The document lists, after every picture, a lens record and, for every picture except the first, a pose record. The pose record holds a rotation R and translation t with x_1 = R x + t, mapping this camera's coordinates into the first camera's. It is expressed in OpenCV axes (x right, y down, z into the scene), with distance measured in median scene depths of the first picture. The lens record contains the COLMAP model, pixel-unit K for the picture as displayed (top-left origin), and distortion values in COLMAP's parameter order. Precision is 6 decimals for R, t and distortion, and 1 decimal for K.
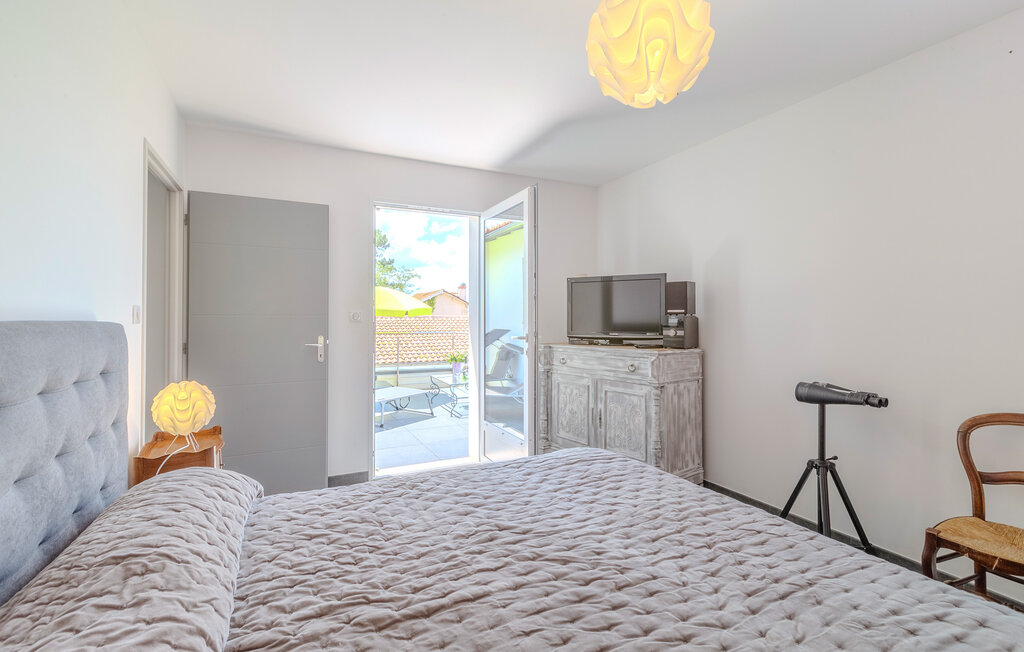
lens RADIAL K [[463.6, 0, 488.1], [0, 463.6, 315.6], [0, 0, 1]] dist [0.000092, 0.000075]
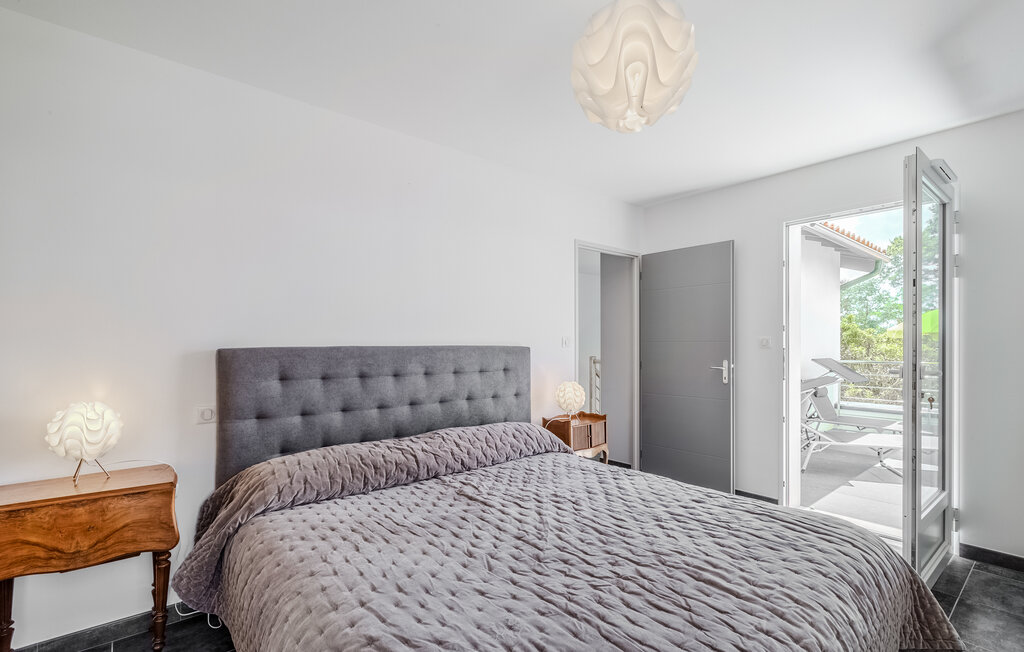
lens RADIAL K [[457.8, 0, 509.6], [0, 457.8, 345.5], [0, 0, 1]] dist [0.000097, 0.000057]
pose [[0.252597, 0.004428, -0.967561, 1.120655], [0.006853, 0.999956, 0.006365, -0.003285], [0.967547, -0.008238, 0.252556, 0.434955]]
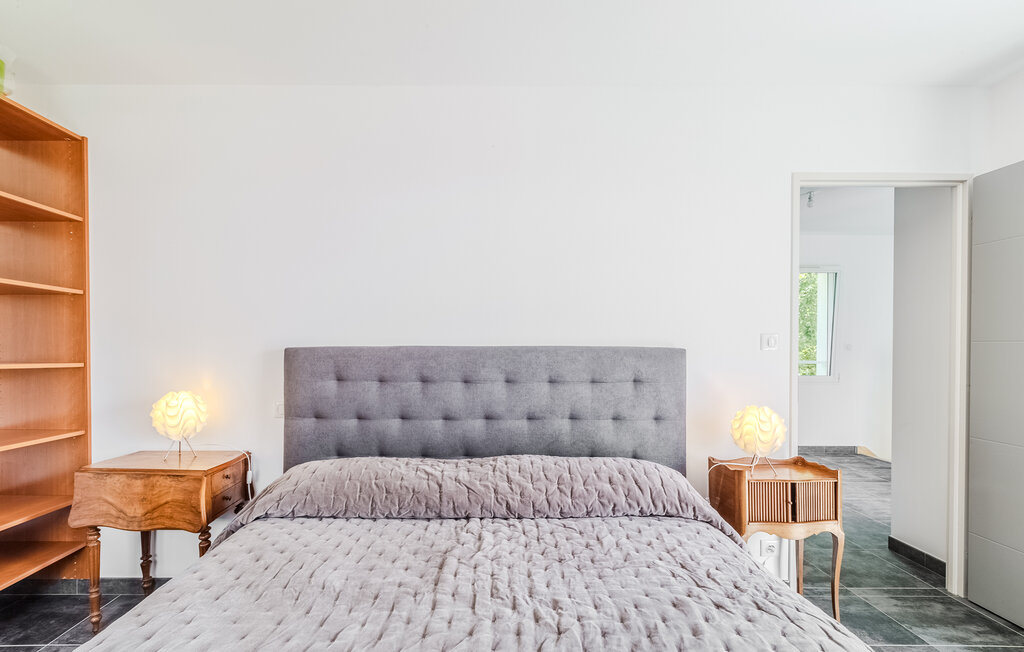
lens RADIAL K [[457.8, 0, 509.6], [0, 457.8, 345.5], [0, 0, 1]] dist [0.000097, 0.000057]
pose [[-0.413987, 0.004557, -0.910271, 0.637213], [0.005128, 0.999983, 0.002674, 0.001511], [0.910268, -0.003560, -0.414004, 1.102194]]
